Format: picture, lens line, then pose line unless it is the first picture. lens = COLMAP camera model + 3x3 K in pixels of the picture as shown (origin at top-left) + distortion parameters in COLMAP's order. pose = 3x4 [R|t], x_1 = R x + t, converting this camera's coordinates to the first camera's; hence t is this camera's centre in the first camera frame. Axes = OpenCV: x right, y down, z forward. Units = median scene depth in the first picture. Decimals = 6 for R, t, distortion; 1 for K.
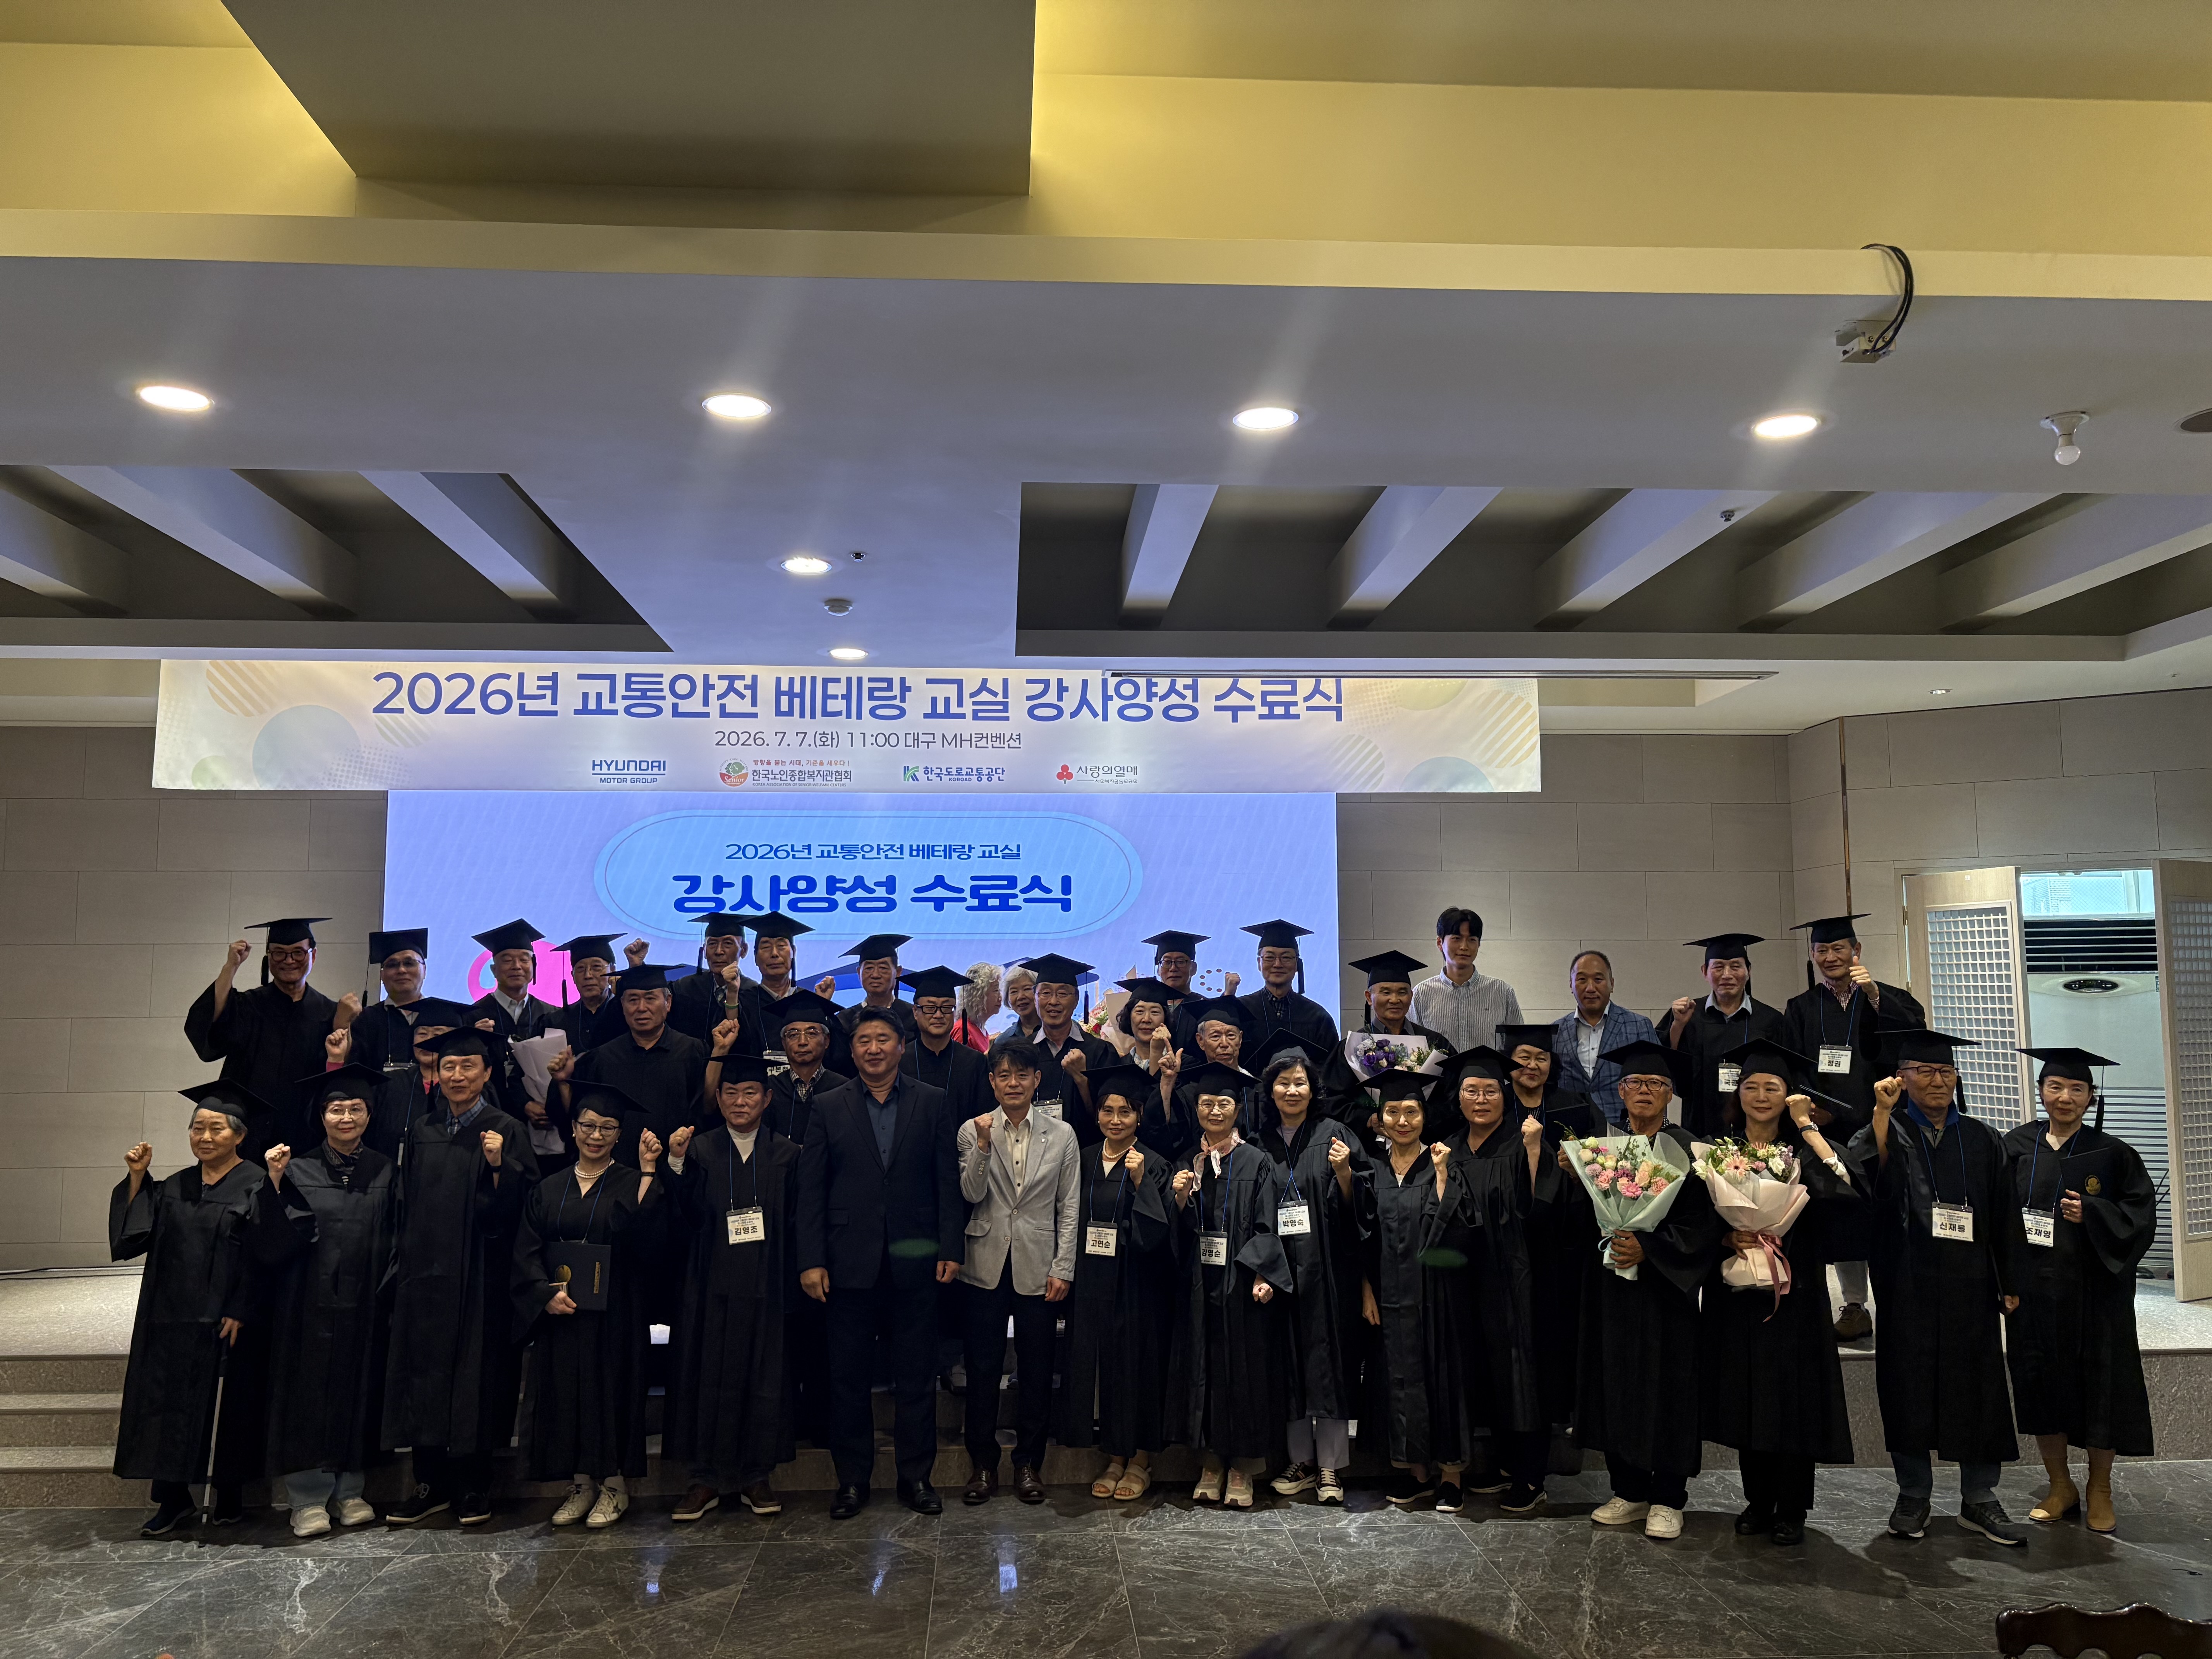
lens RADIAL K [[1679.5, 0, 1102.6], [0, 1679.5, 837.8], [0, 0, 1]] dist [0.050995, -0.031808]
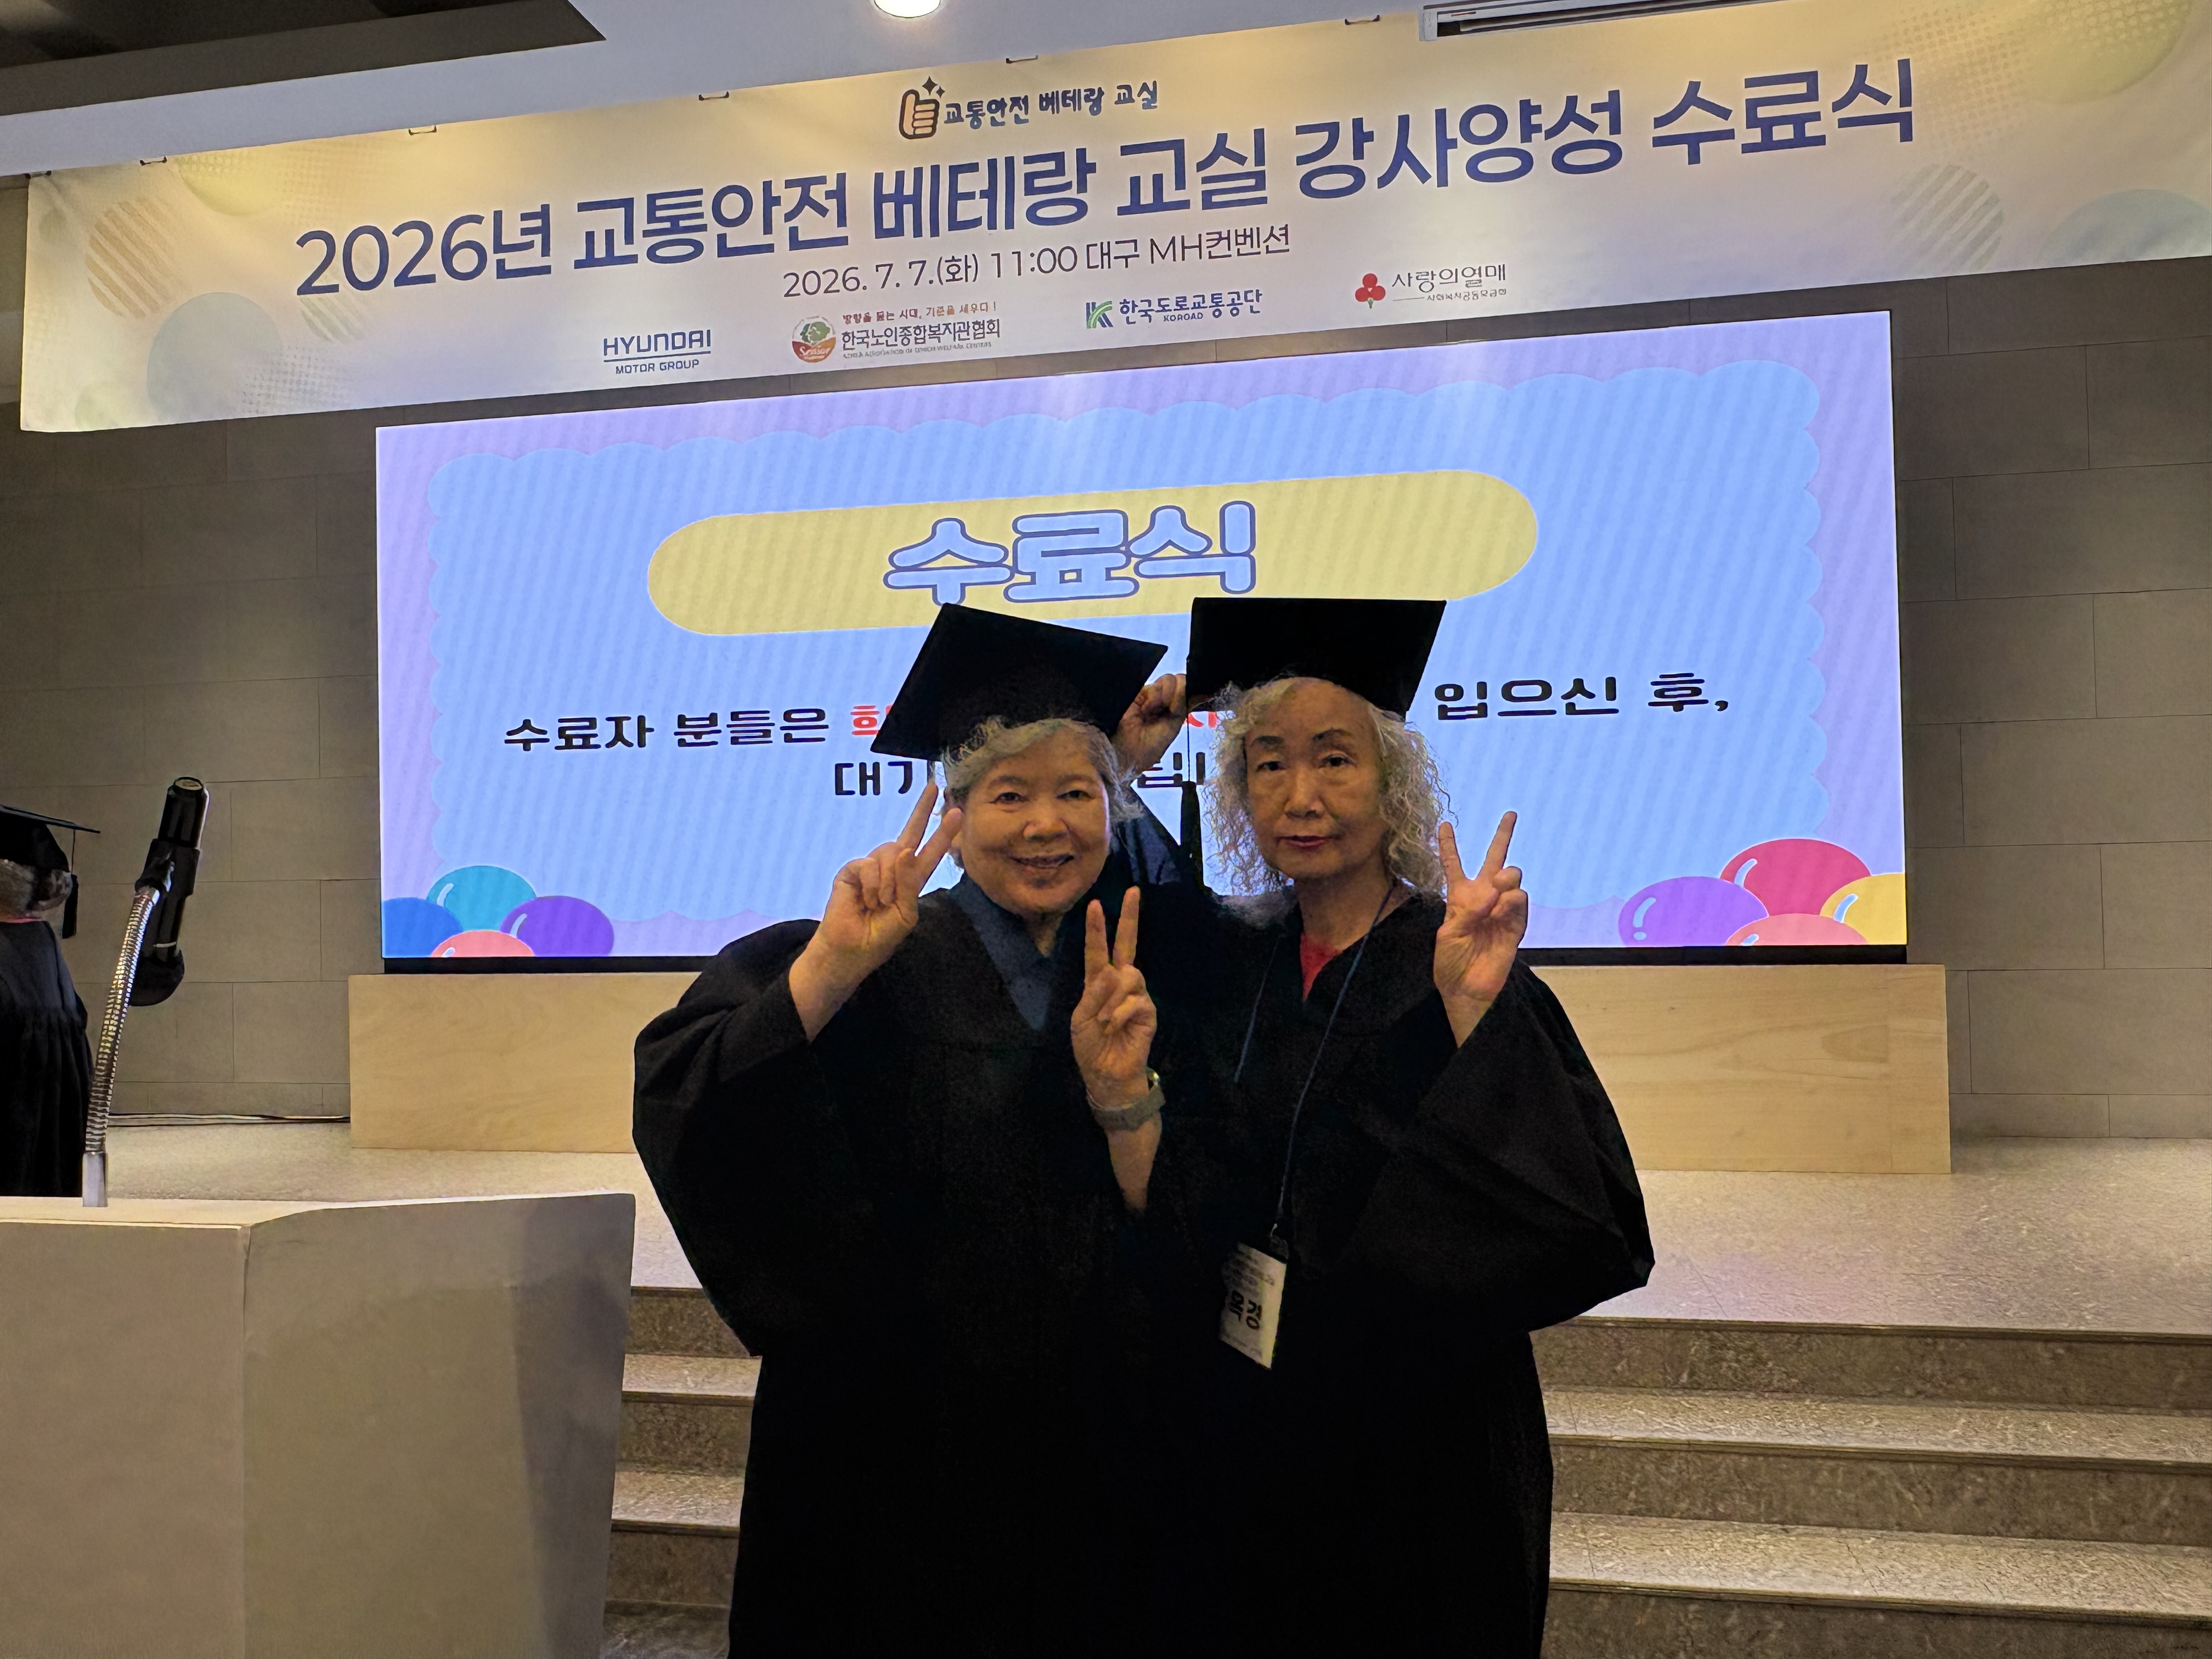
lens RADIAL K [[1679.5, 0, 1089.1], [0, 1679.5, 834.0], [0, 0, 1]] dist [0.050995, -0.031808]
pose [[0.965429, -0.020572, -0.259854, 0.029480], [0.039433, 0.996934, 0.067581, 0.099790], [0.257667, -0.075491, 0.963280, 0.424997]]
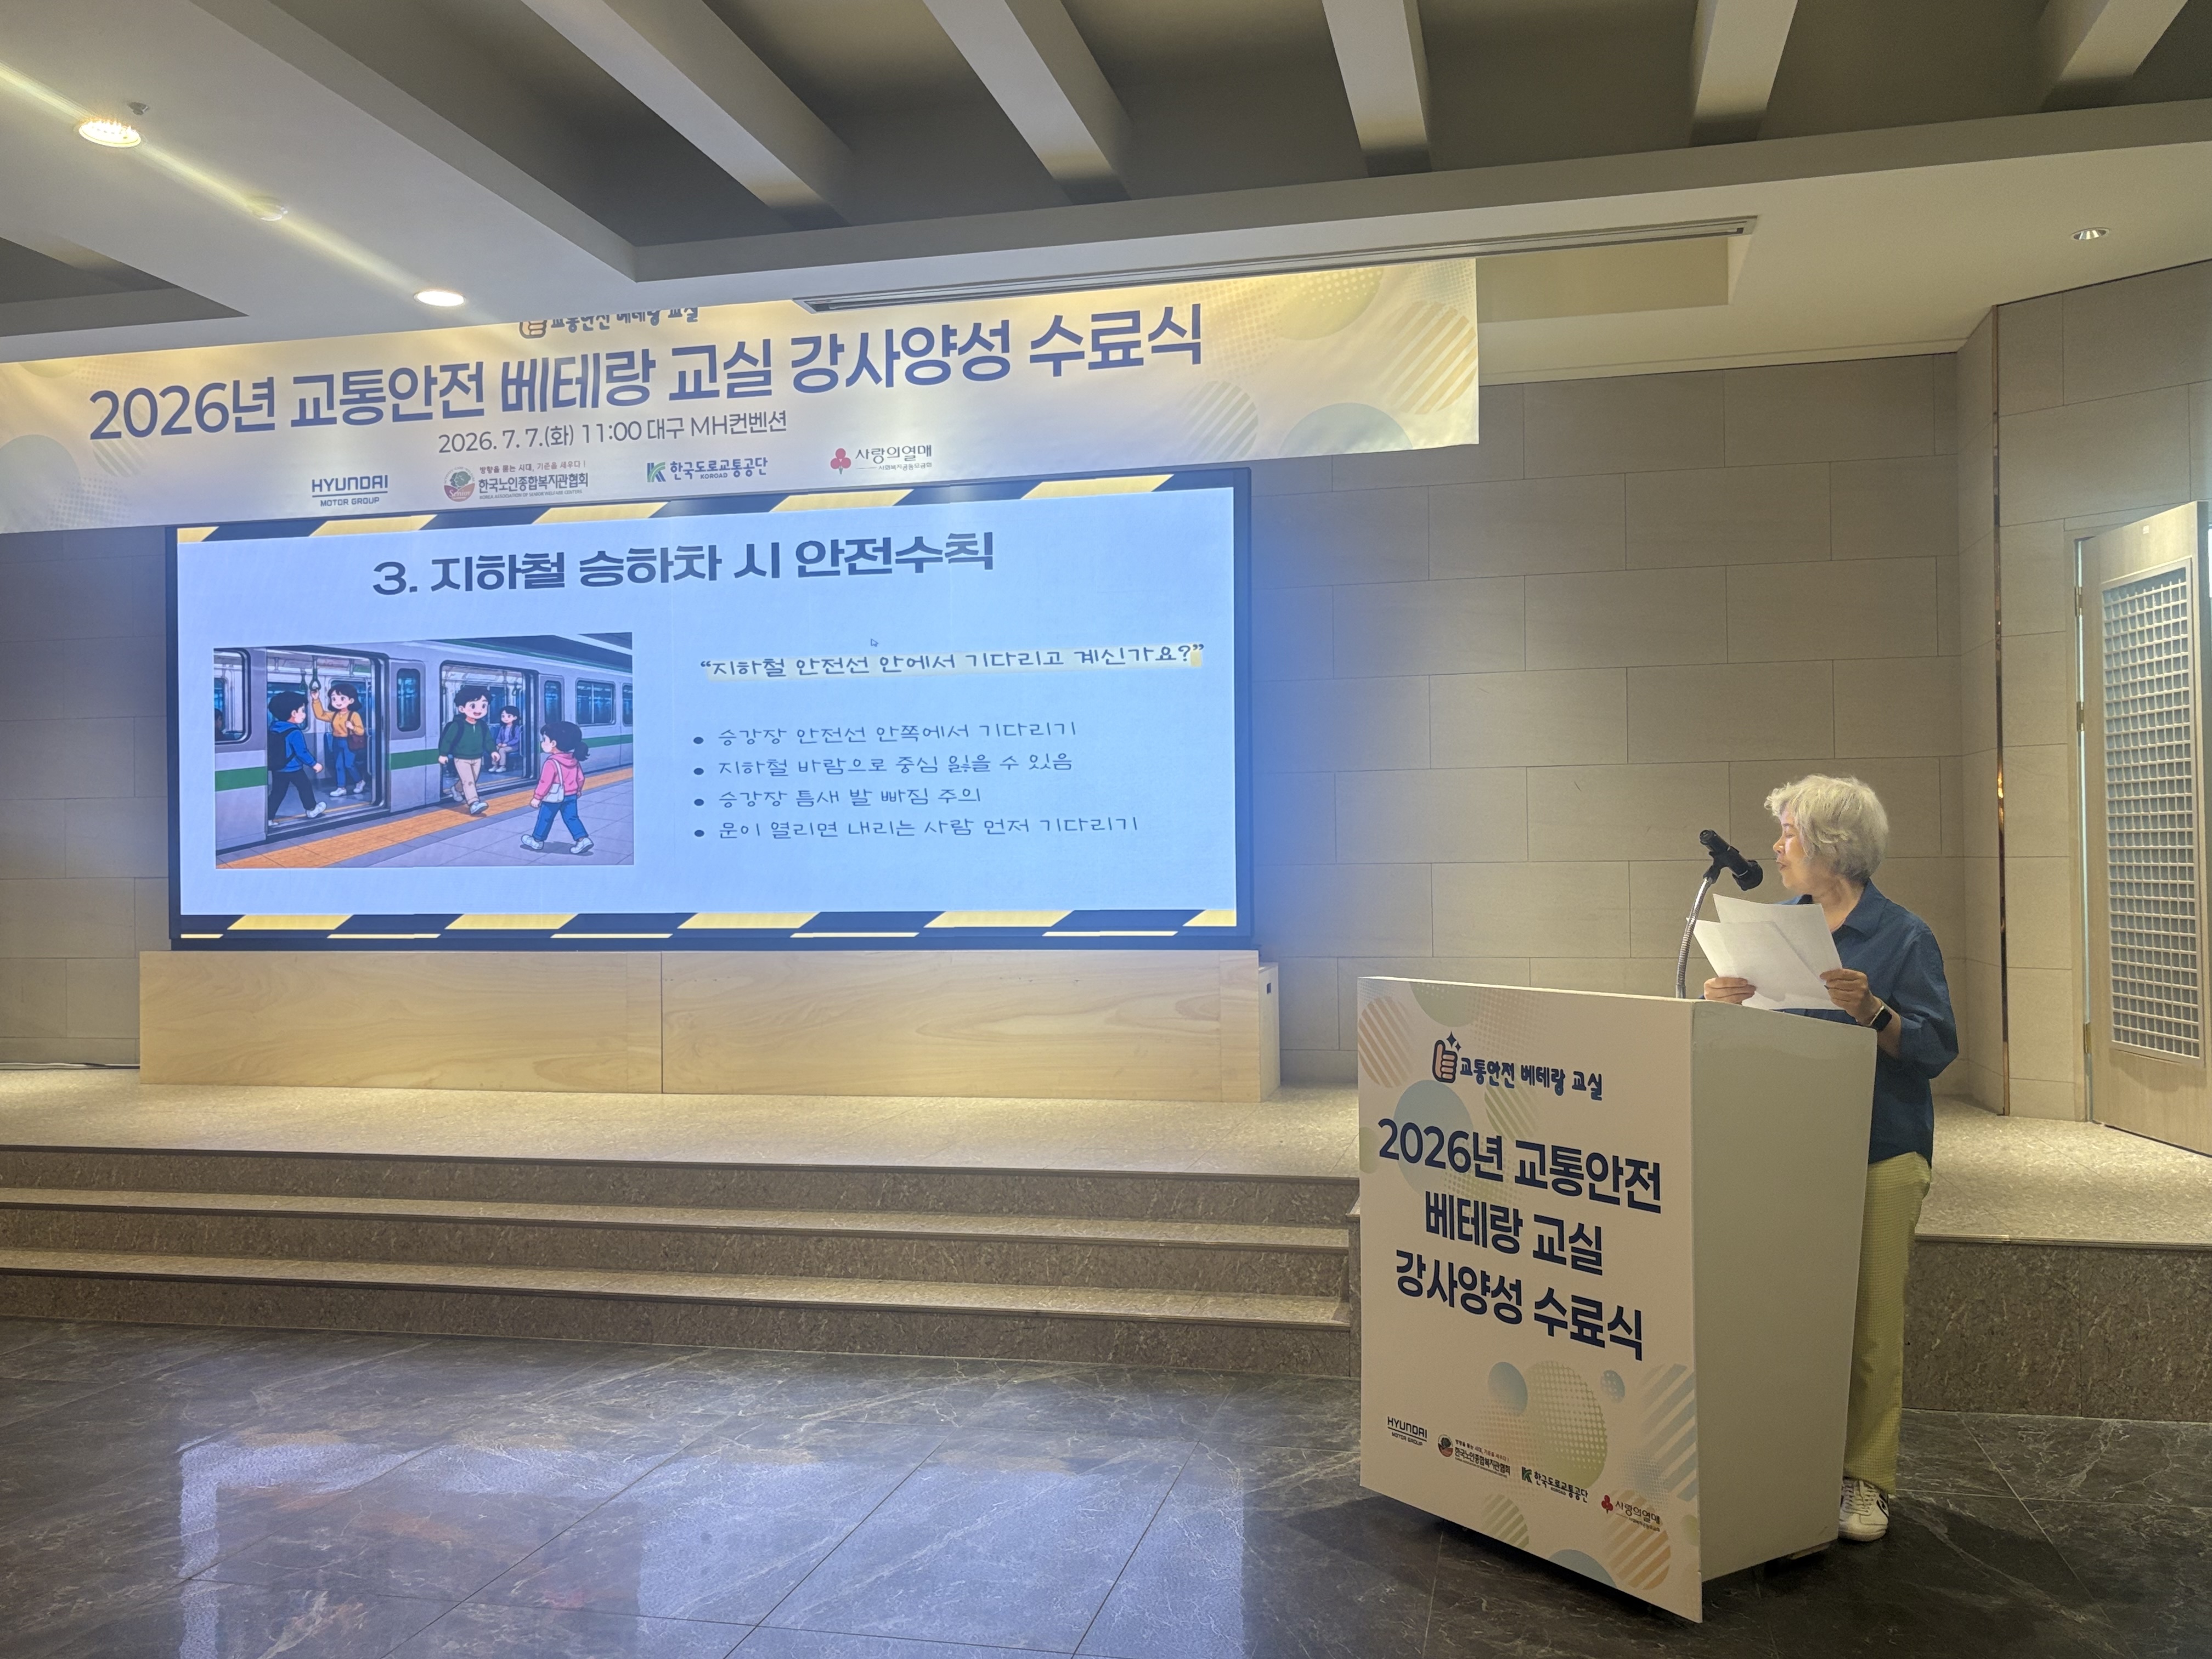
lens RADIAL K [[1859.3, 0, 1125.6], [0, 1859.3, 848.9], [0, 0, 1]] dist [0.011761, 0.009726]
pose [[0.958929, -0.009148, -0.283498, 0.342337], [0.035025, 0.995650, 0.086344, 0.069886], [0.281475, -0.092727, 0.955078, 0.208800]]
